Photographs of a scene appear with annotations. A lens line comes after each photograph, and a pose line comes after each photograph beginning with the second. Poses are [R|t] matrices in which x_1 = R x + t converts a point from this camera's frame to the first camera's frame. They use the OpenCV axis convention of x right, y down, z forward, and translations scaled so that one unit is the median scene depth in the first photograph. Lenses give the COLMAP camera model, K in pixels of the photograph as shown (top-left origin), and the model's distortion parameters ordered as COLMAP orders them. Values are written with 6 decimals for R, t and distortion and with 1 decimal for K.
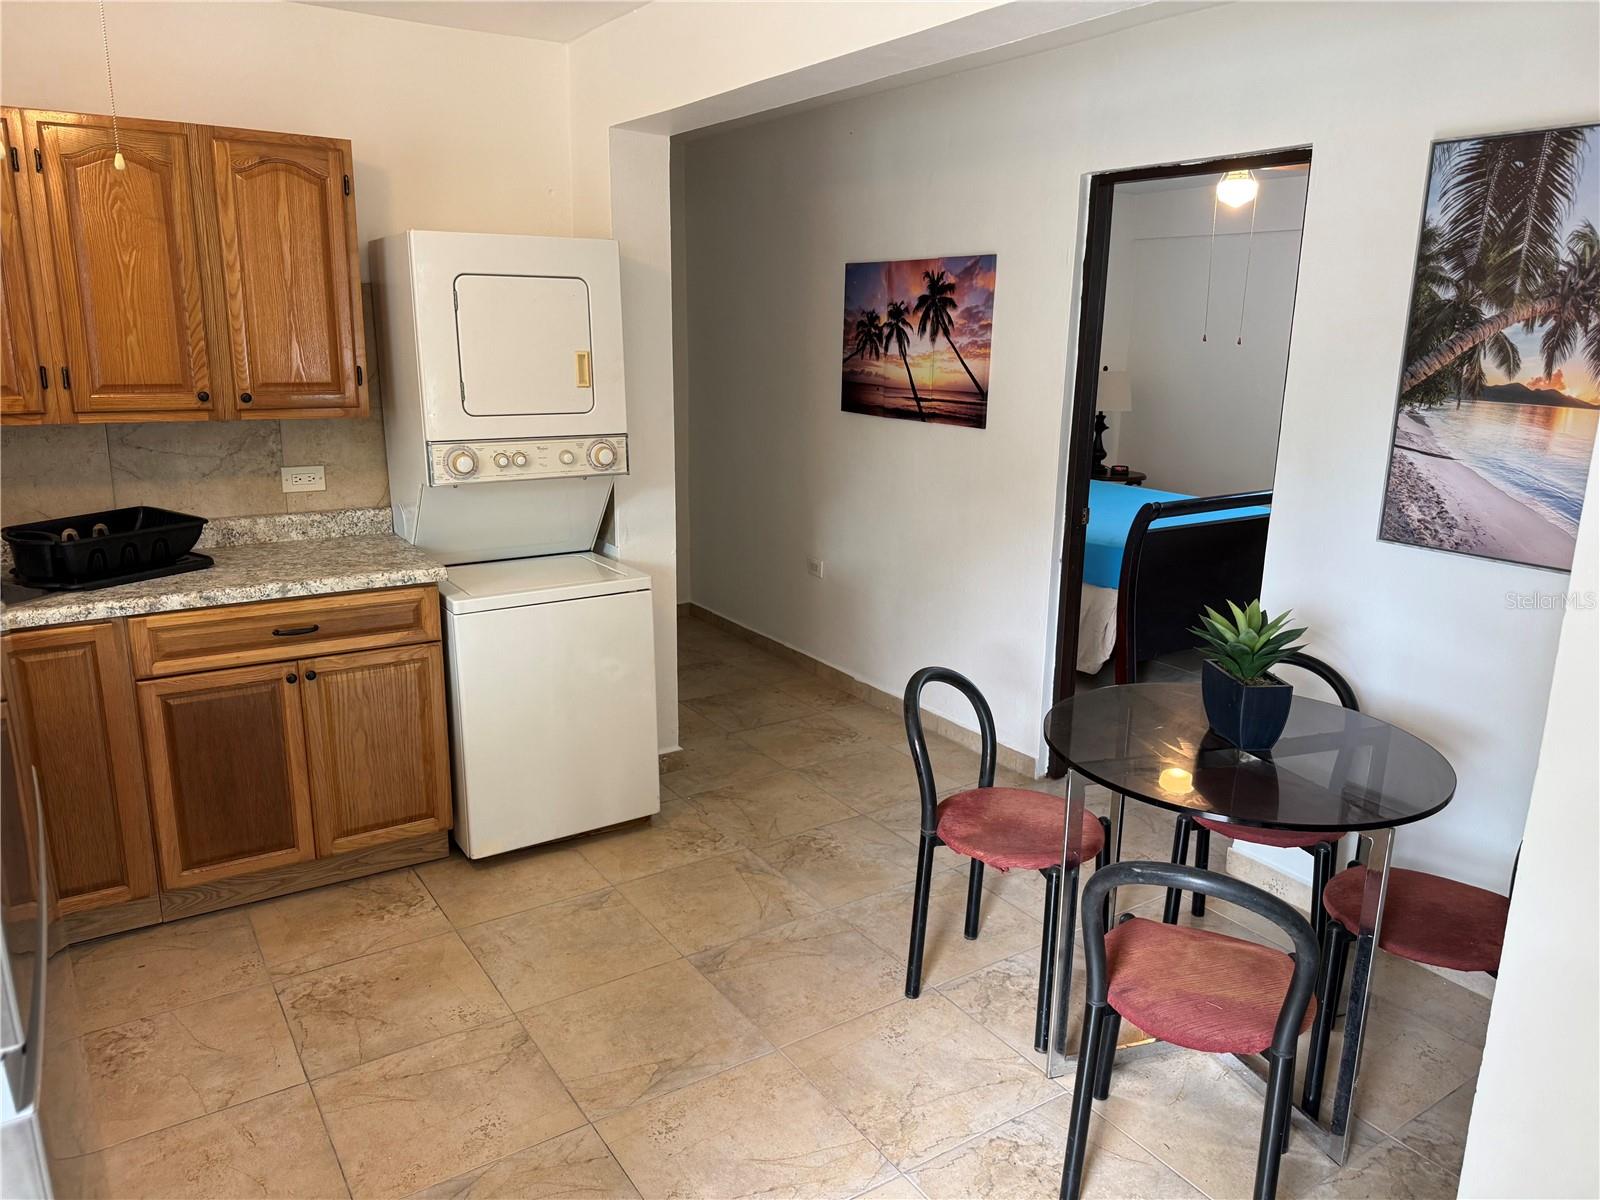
lens RADIAL K [[1142.6, 0, 804.7], [0, 1142.6, 606.9], [0, 0, 1]] dist [0.103766, -0.149743]
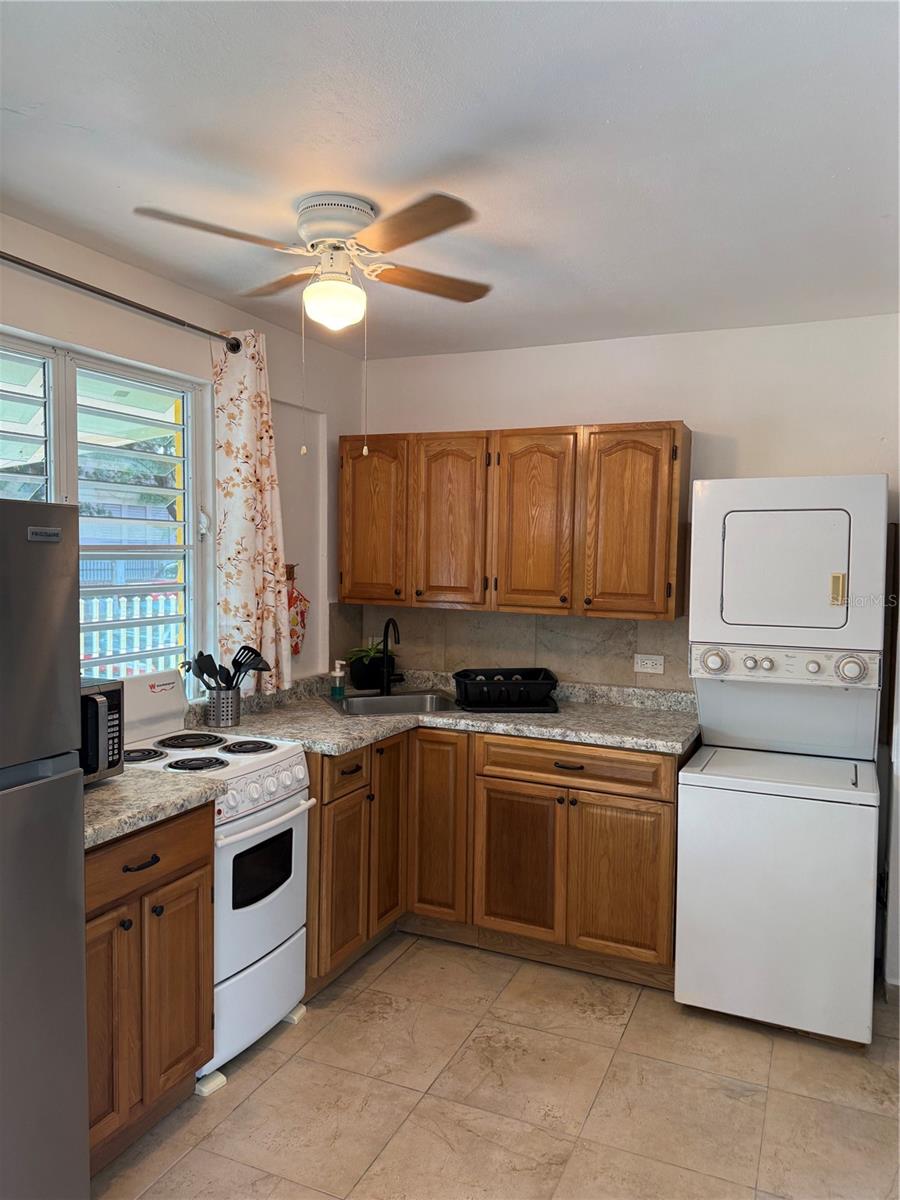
lens RADIAL K [[857.0, 0, 450.0], [0, 857.0, 600.0], [0, 0, 1]] dist [0.103766, -0.149743]
pose [[0.534637, 0.041225, -0.844076, 0.329080], [-0.211755, 0.973480, -0.086580, -0.051370], [0.818122, 0.225026, 0.529188, 0.286912]]
